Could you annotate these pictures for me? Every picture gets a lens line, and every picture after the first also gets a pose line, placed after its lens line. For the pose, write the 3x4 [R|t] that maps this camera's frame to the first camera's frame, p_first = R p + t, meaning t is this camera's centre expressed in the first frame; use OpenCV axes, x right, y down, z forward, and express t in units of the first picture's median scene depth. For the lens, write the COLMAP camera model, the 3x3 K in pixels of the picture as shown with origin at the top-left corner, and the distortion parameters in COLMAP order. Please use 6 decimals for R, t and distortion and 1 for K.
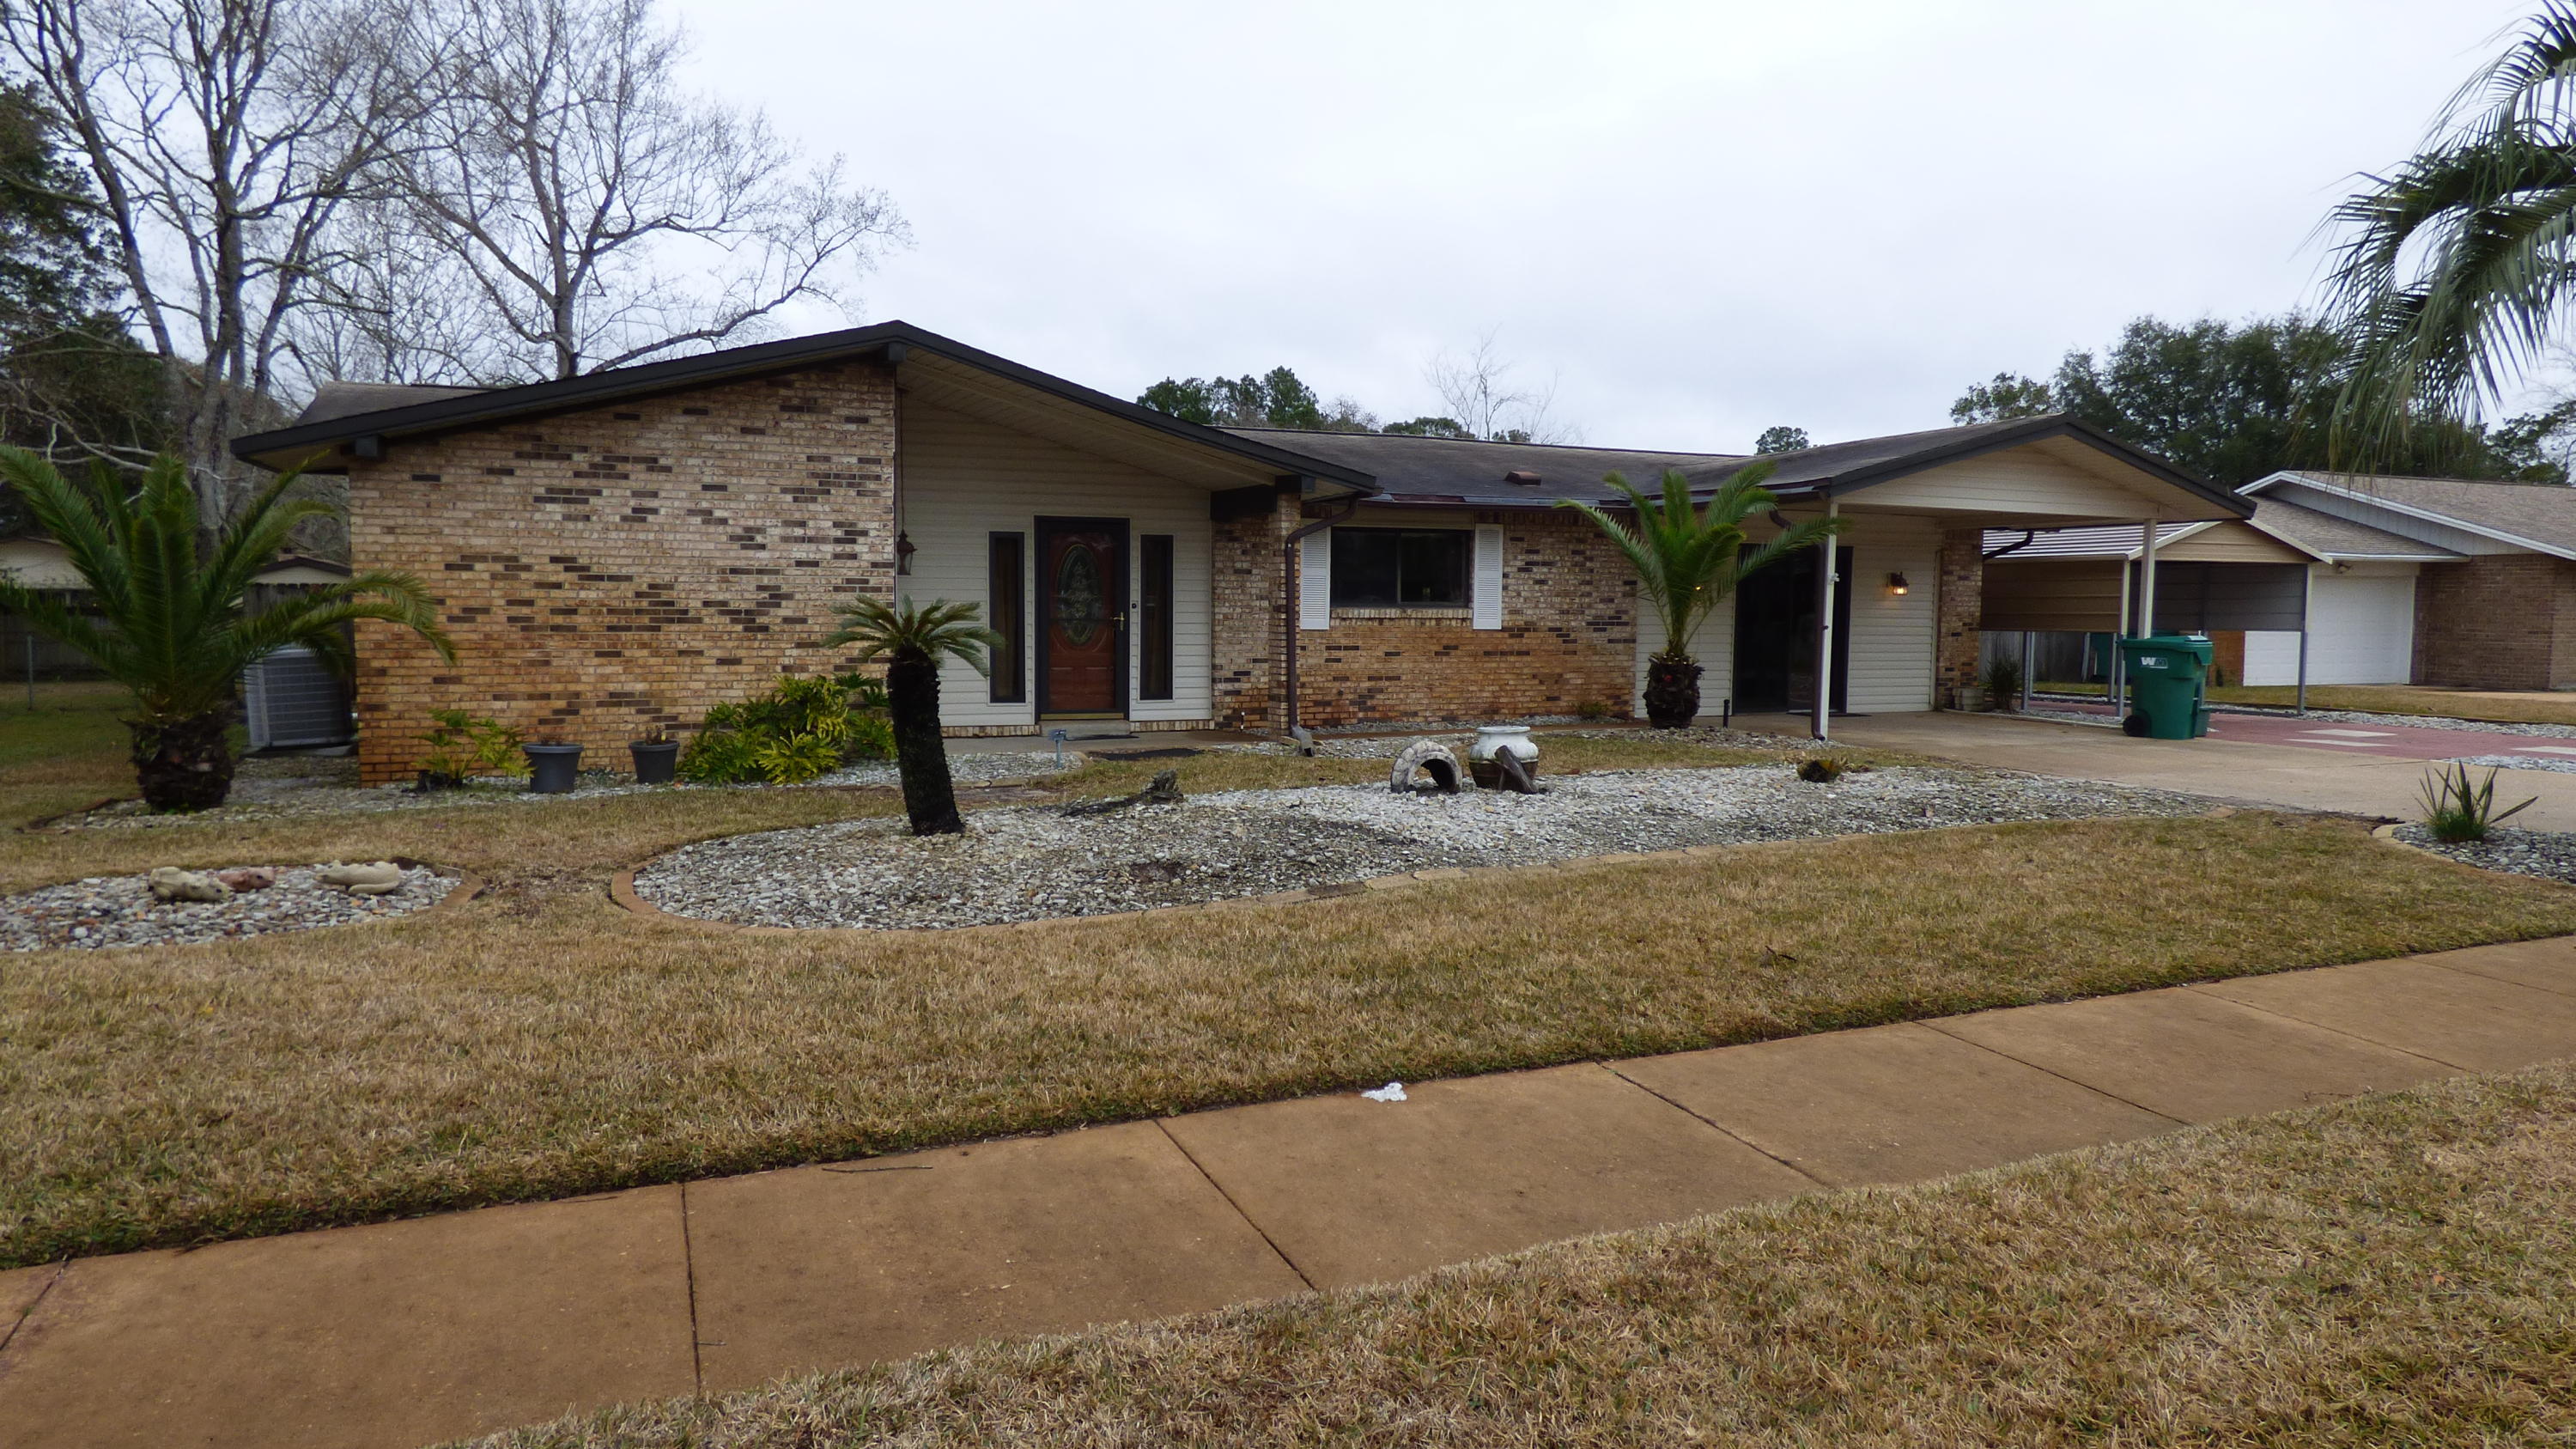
lens RADIAL K [[1575.5, 0, 1291.4], [0, 1575.5, 709.4], [0, 0, 1]] dist [-0.005125, -0.002185]
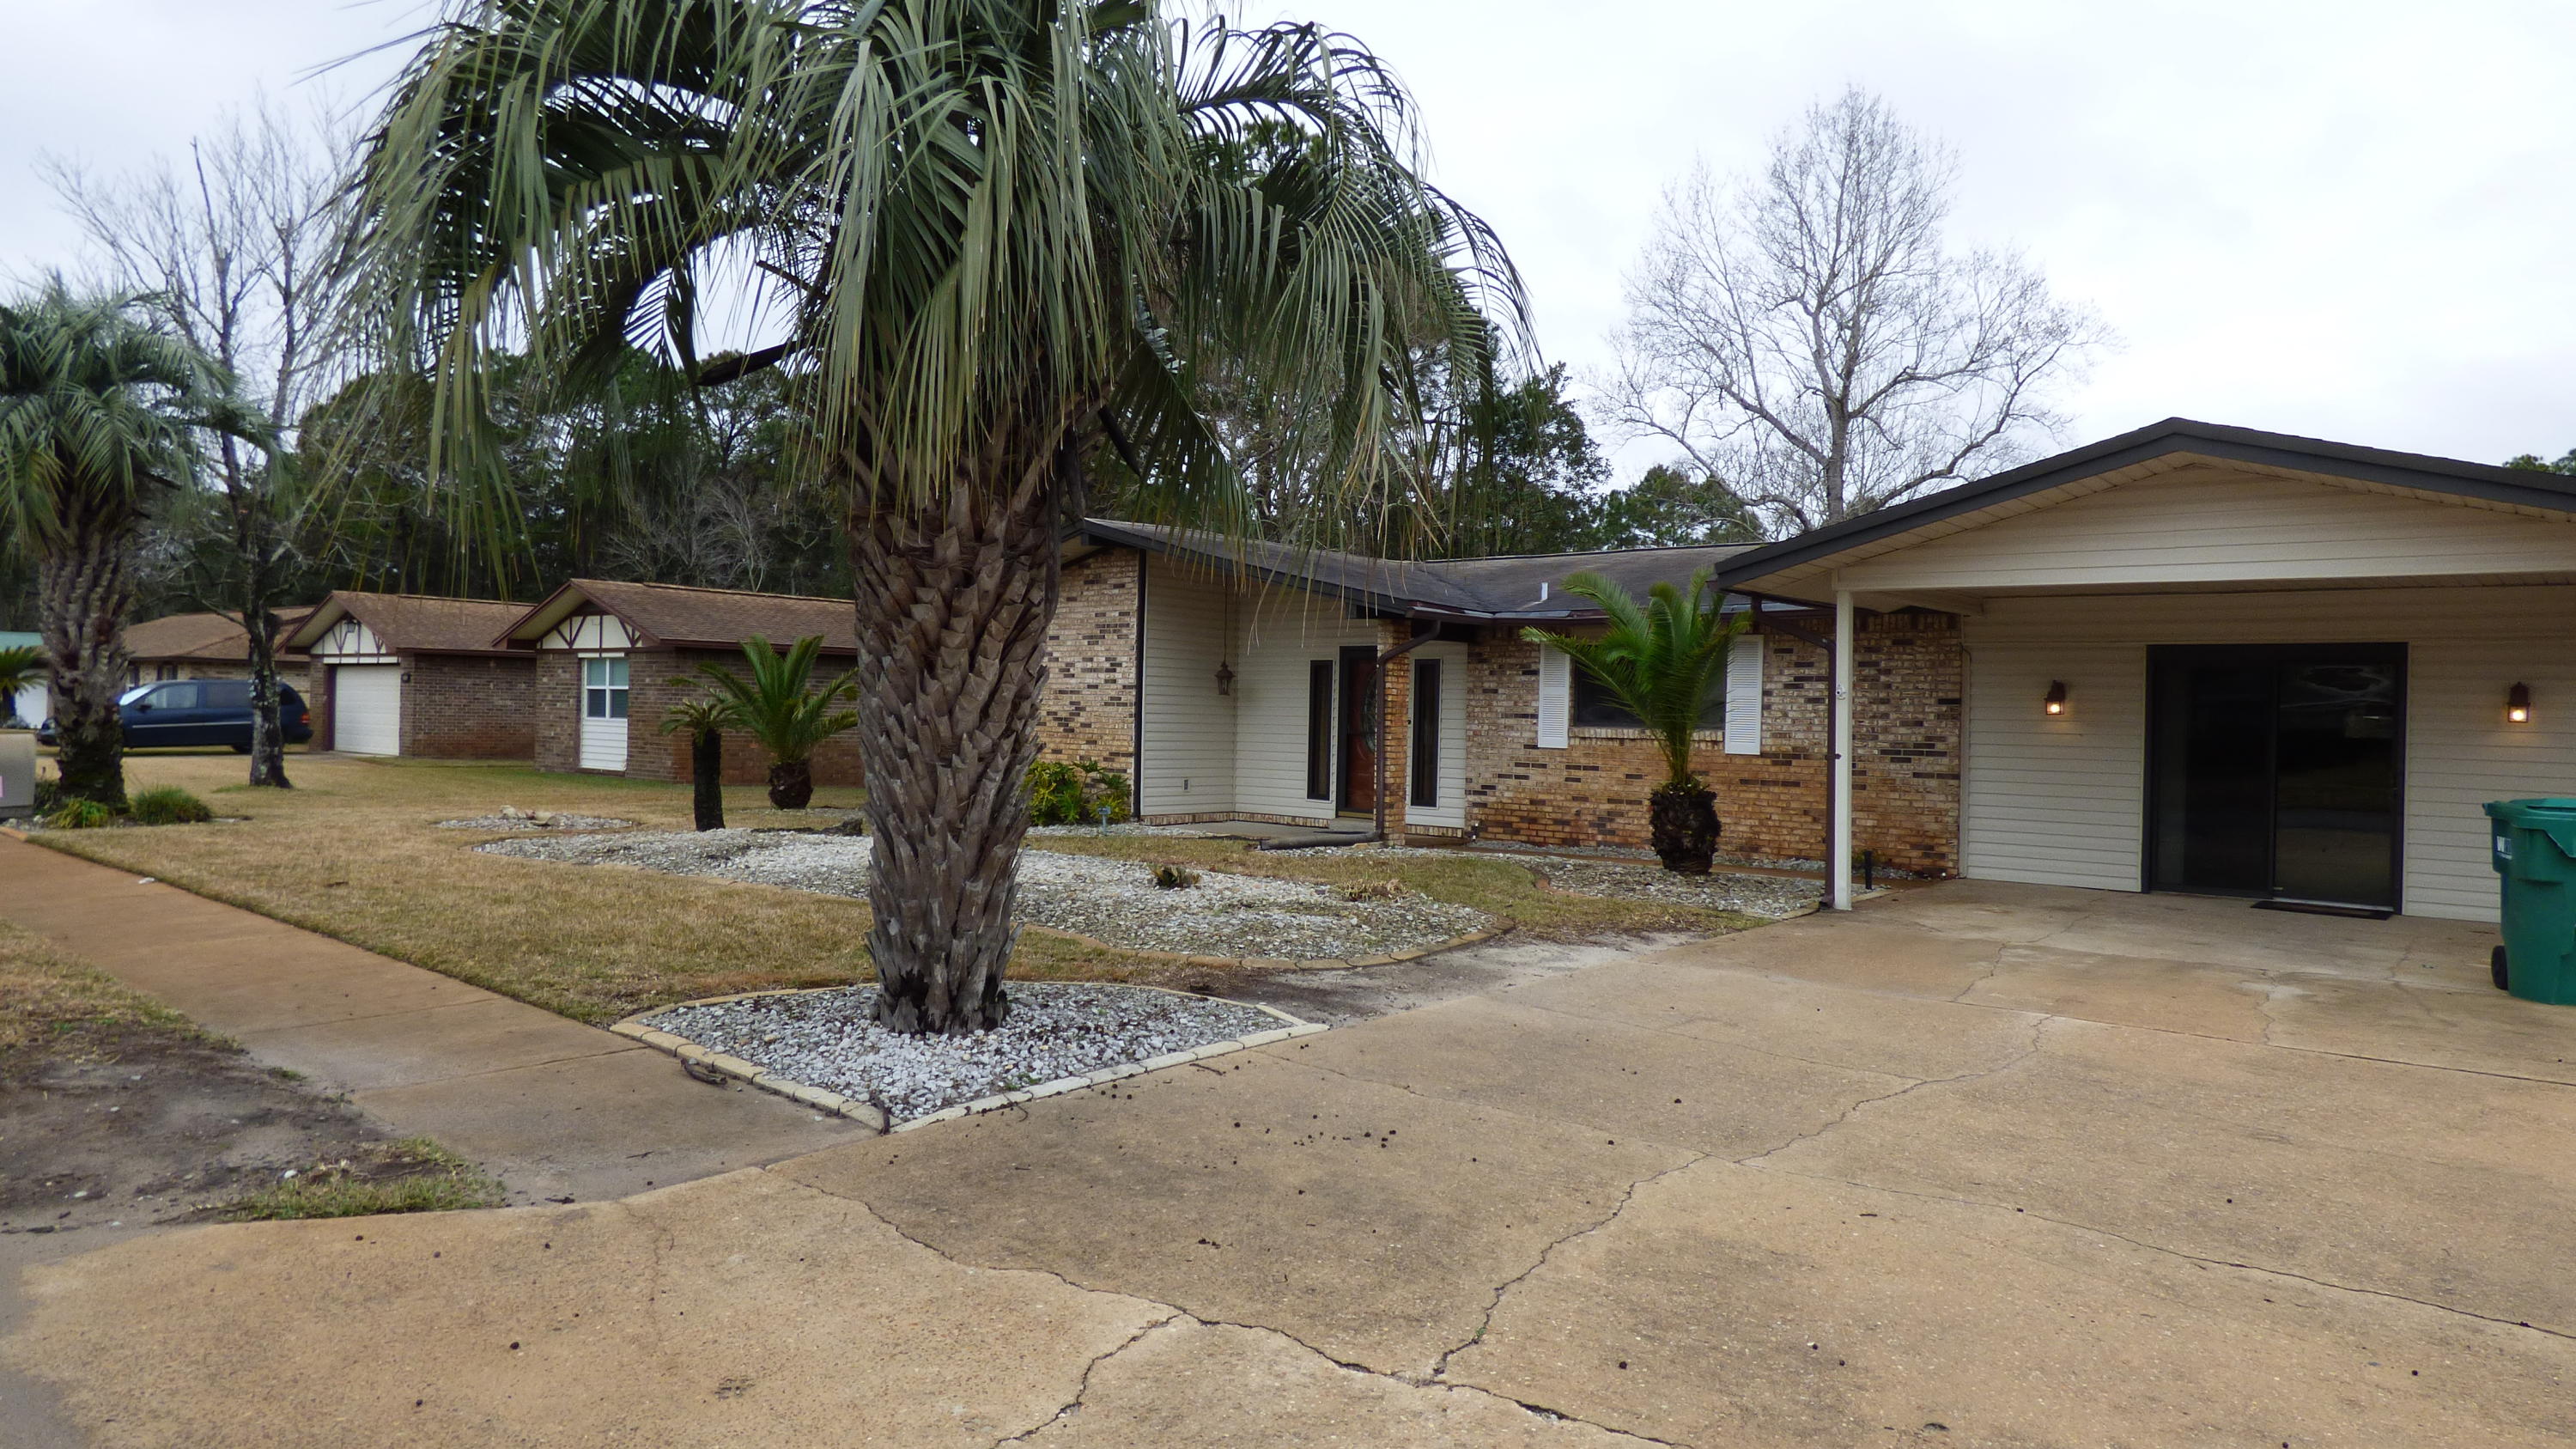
lens RADIAL K [[1575.5, 0, 1291.4], [0, 1575.5, 715.6], [0, 0, 1]] dist [-0.005125, -0.002185]
pose [[0.440501, 0.003858, -0.897744, 0.831359], [-0.079435, 0.996236, -0.034696, -0.022714], [0.894231, 0.086596, 0.439149, 0.403475]]
